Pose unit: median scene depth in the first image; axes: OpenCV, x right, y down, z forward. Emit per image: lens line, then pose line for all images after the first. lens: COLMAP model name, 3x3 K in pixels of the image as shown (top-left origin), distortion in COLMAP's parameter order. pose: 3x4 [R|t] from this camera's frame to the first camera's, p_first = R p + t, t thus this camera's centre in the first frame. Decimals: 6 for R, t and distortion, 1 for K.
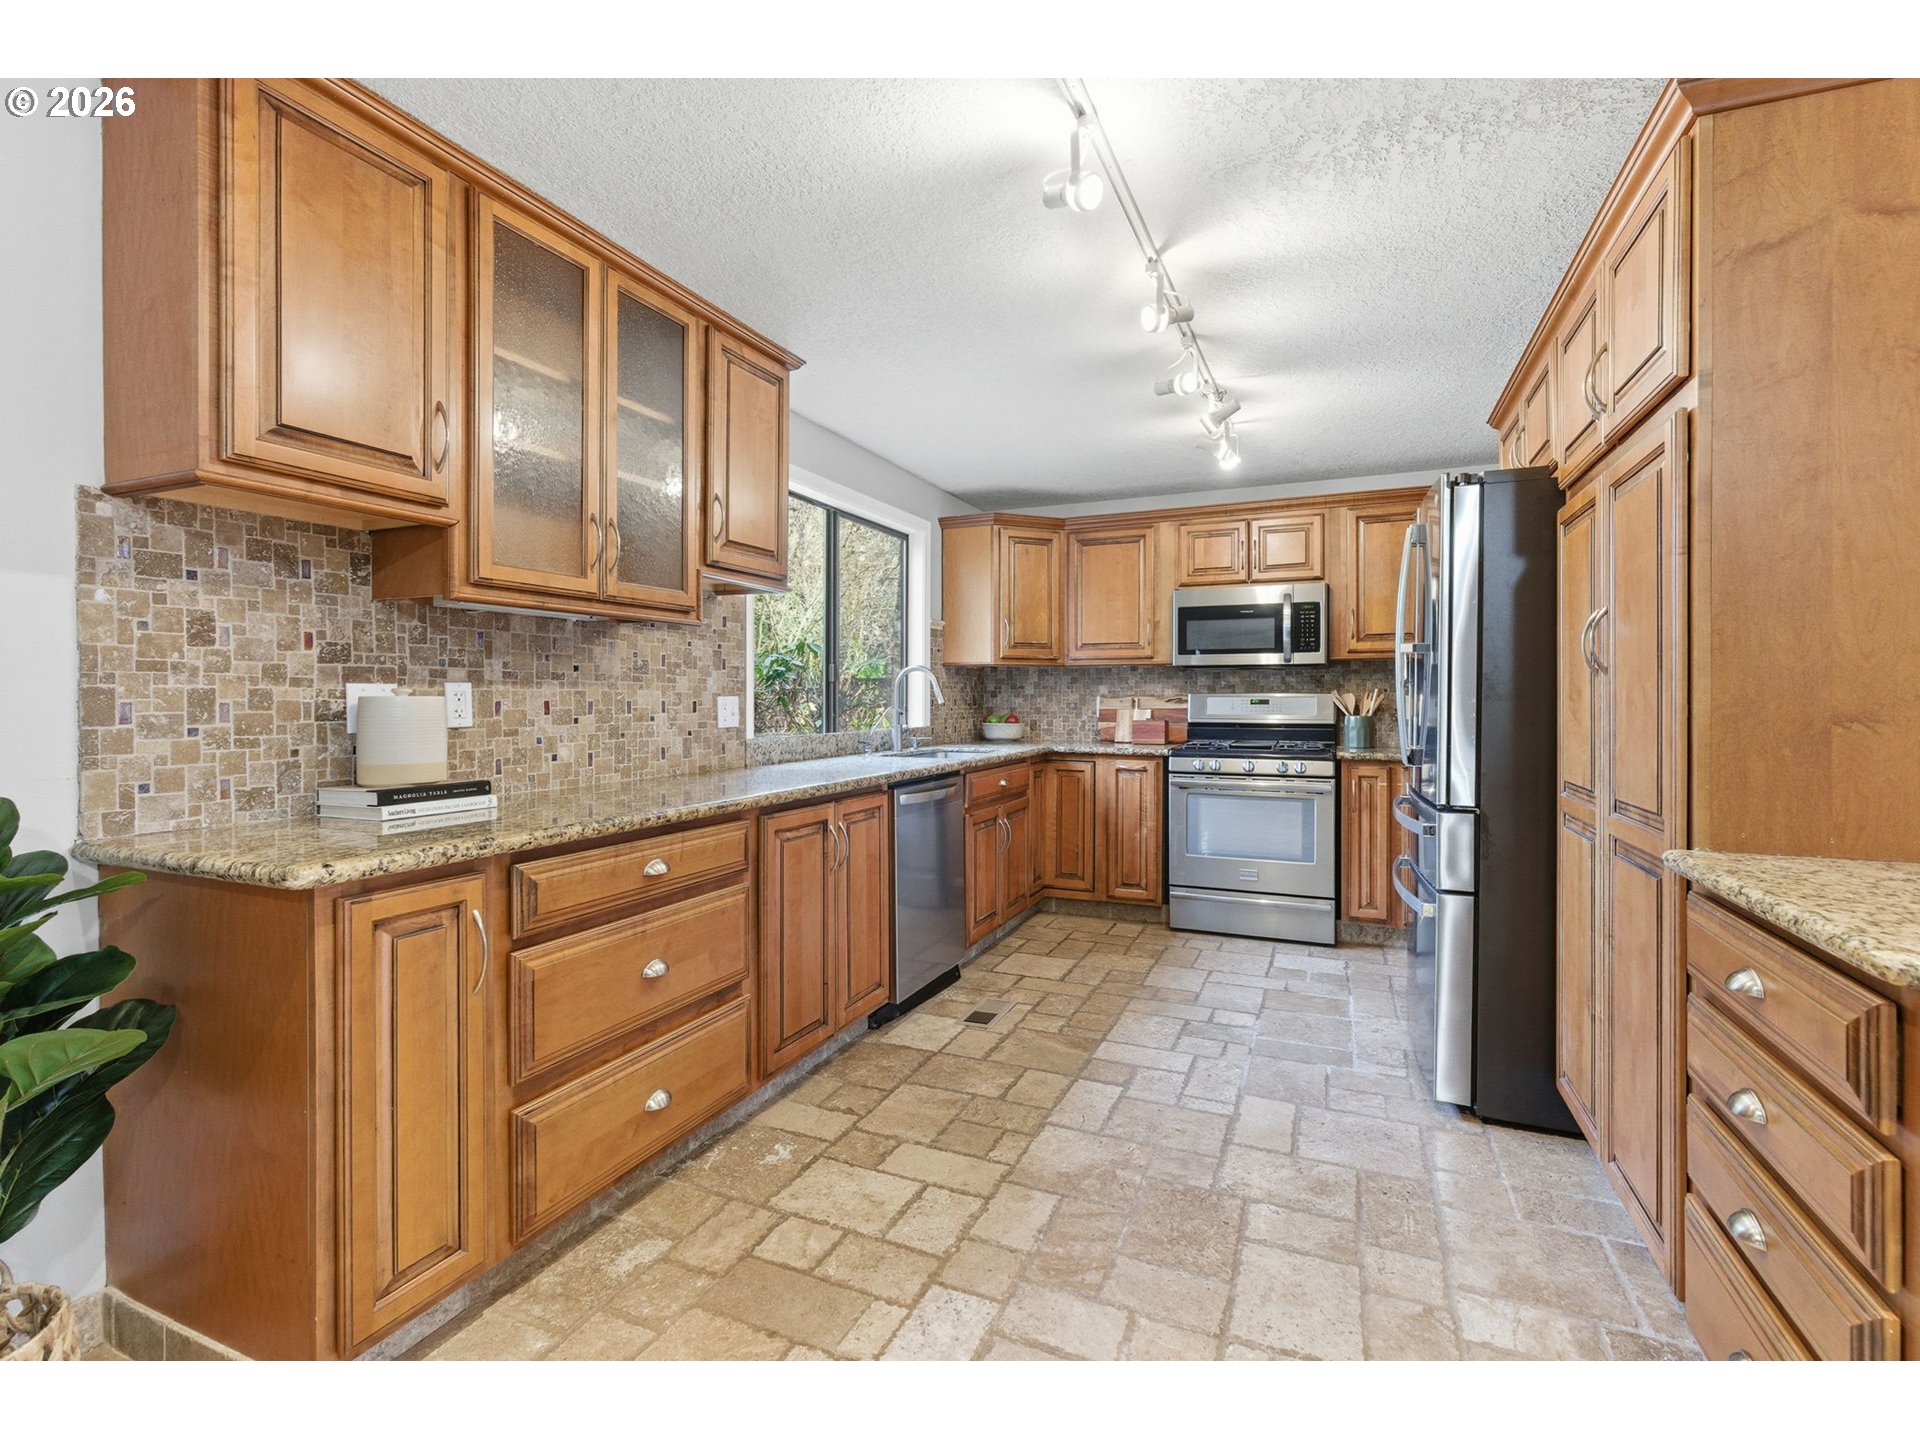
lens RADIAL K [[870.1, 0, 969.8], [0, 870.1, 701.9], [0, 0, 1]] dist [-0.004460, 0.002478]
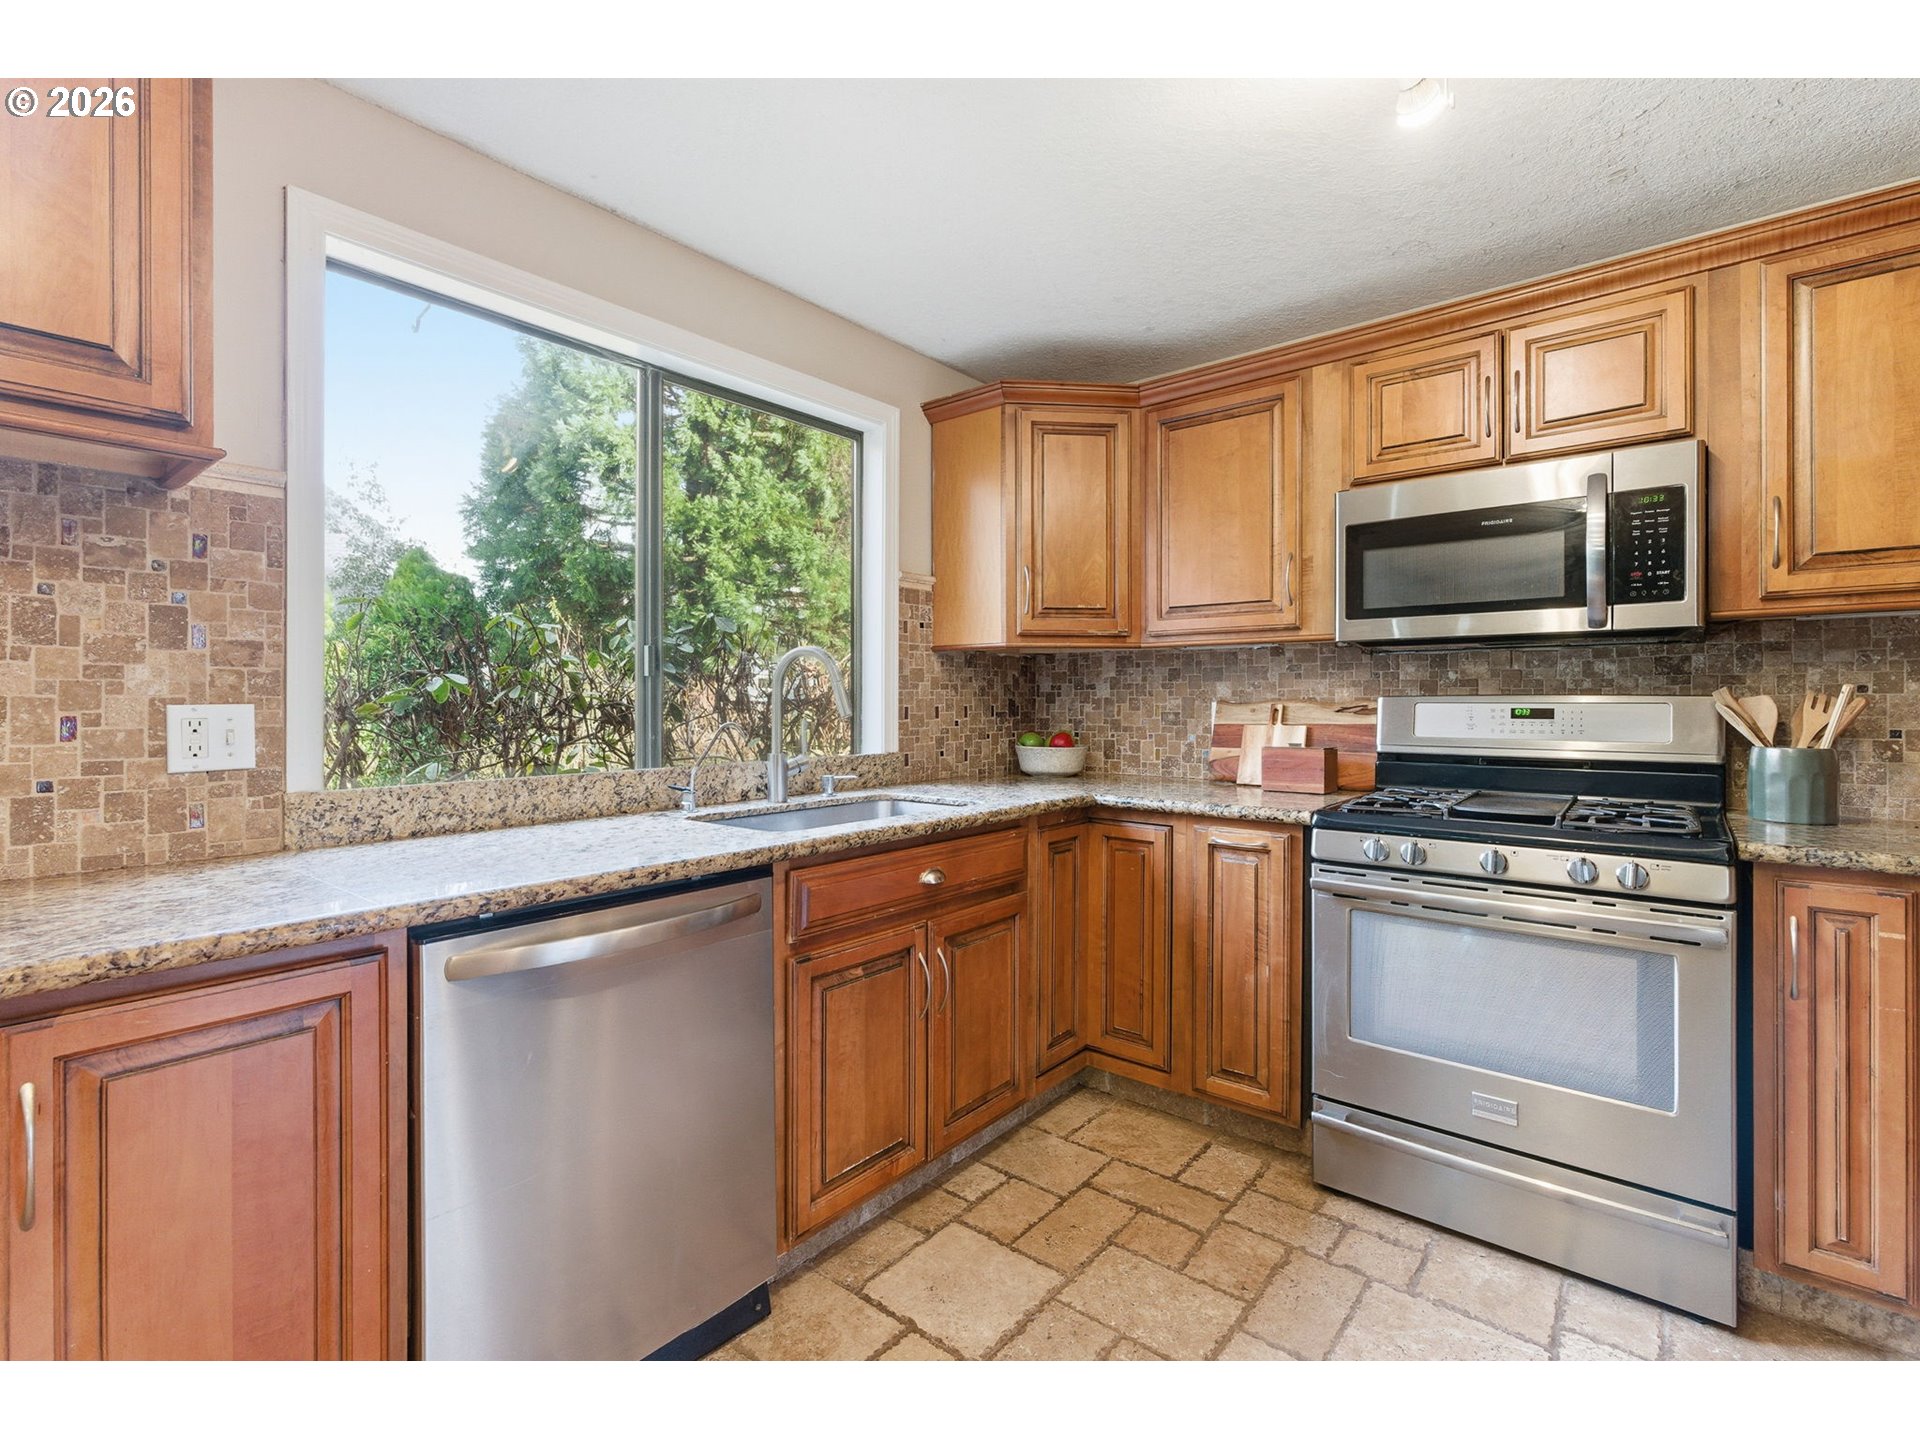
lens RADIAL K [[870.1, 0, 963.9], [0, 870.1, 701.0], [0, 0, 1]] dist [-0.004460, 0.002478]
pose [[0.959018, 0.000105, -0.283345, 0.184579], [-0.001246, 0.999992, -0.003847, -0.005191], [0.283342, 0.004042, 0.959010, 0.493474]]
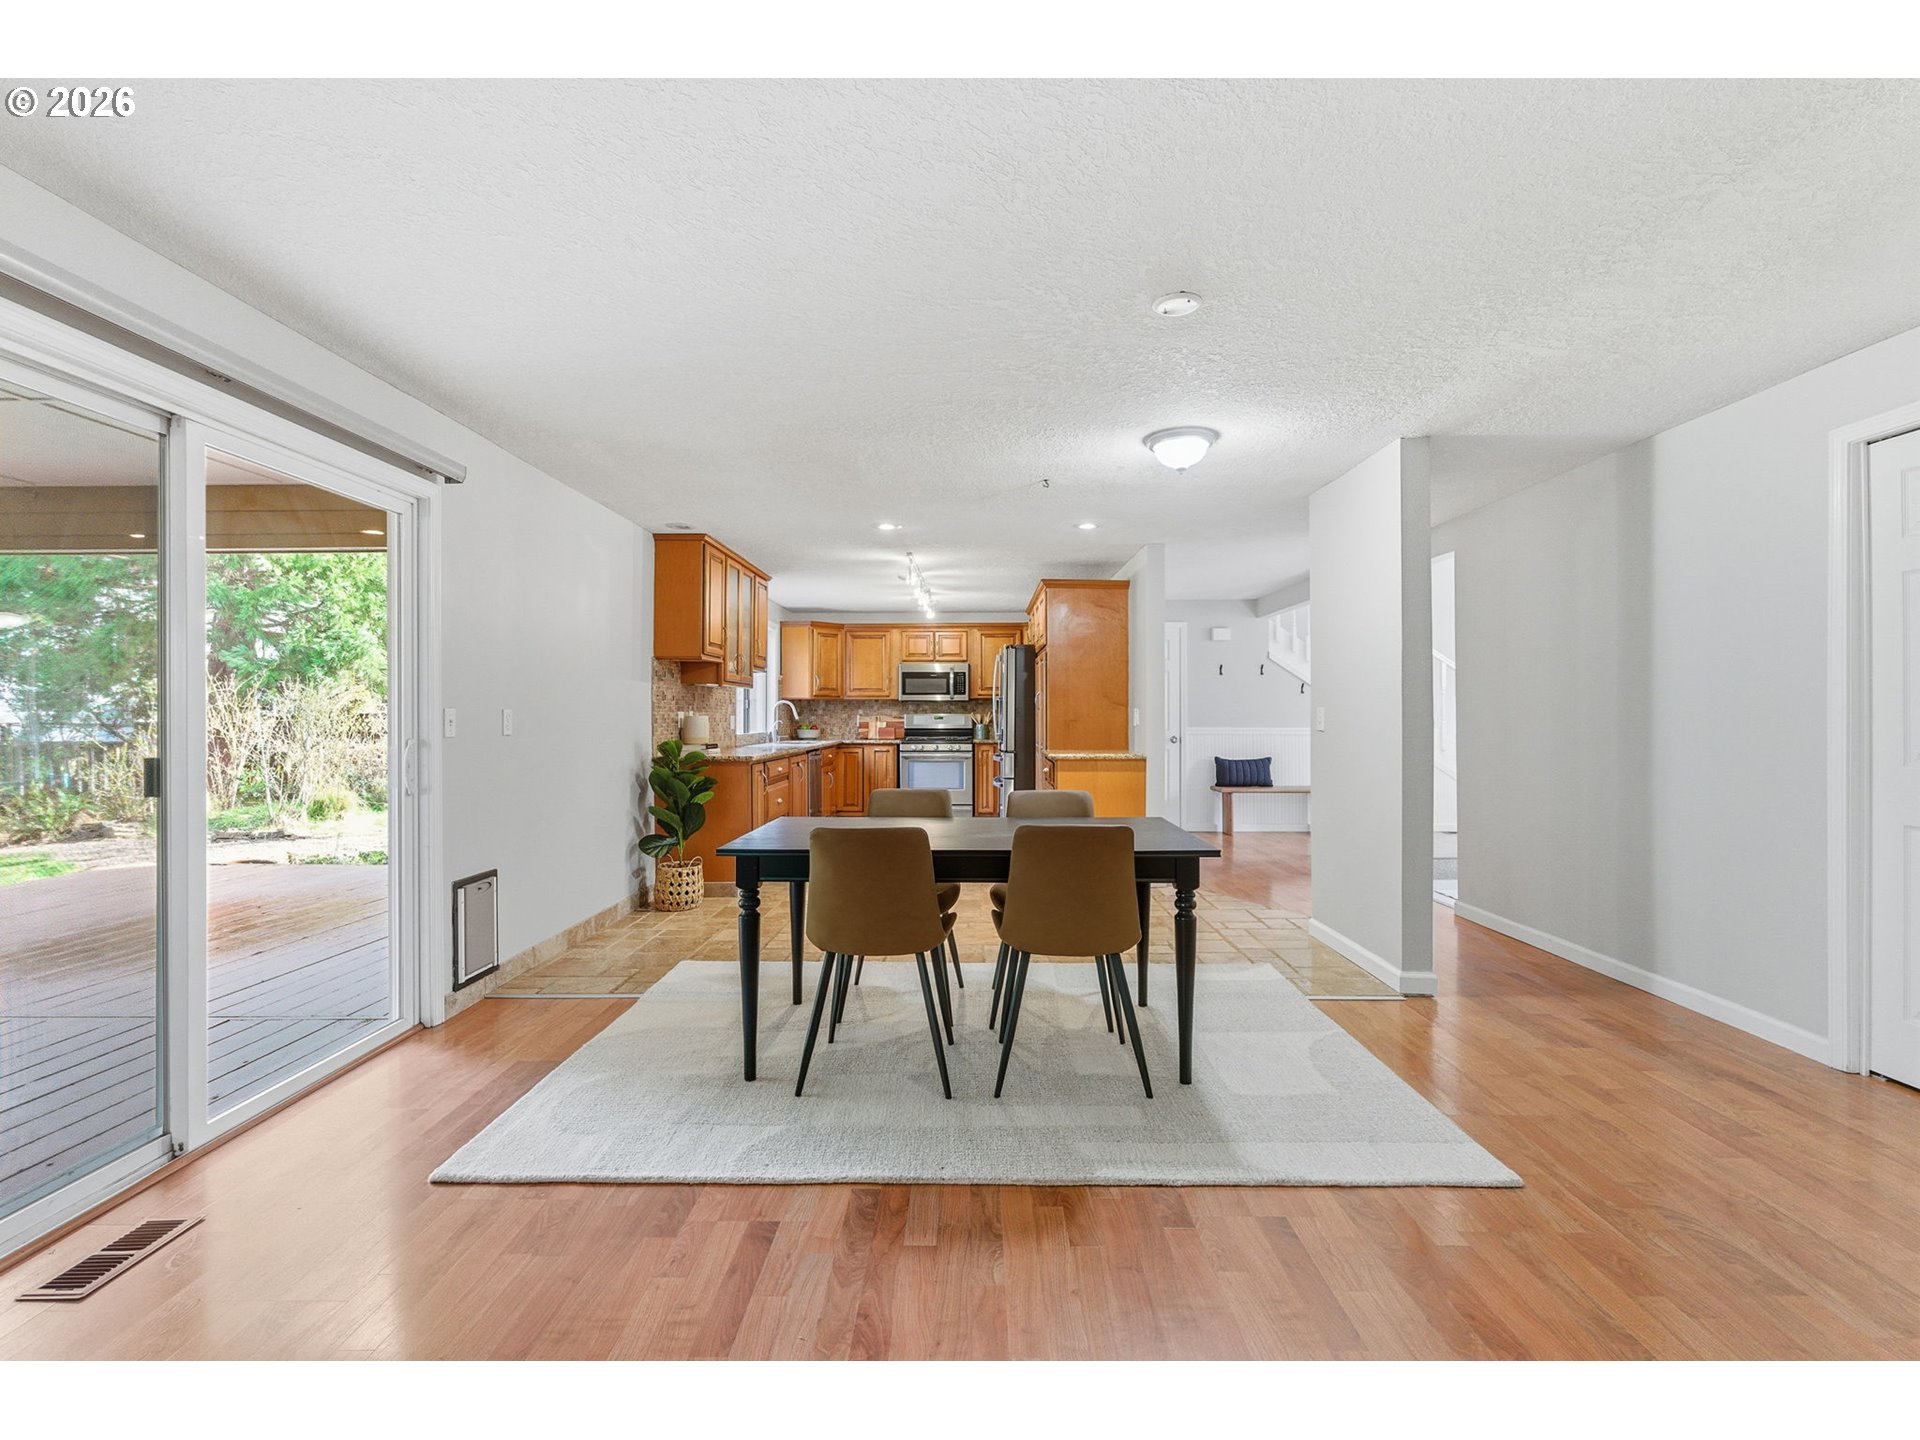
lens RADIAL K [[868.9, 0, 969.4], [0, 868.9, 722.2], [0, 0, 1]] dist [0.001392, 0.000018]
pose [[0.921815, -0.001935, 0.387625, -0.446447], [0.000884, 0.999995, 0.002890, 0.004466], [-0.387629, -0.002321, 0.921813, -1.041912]]
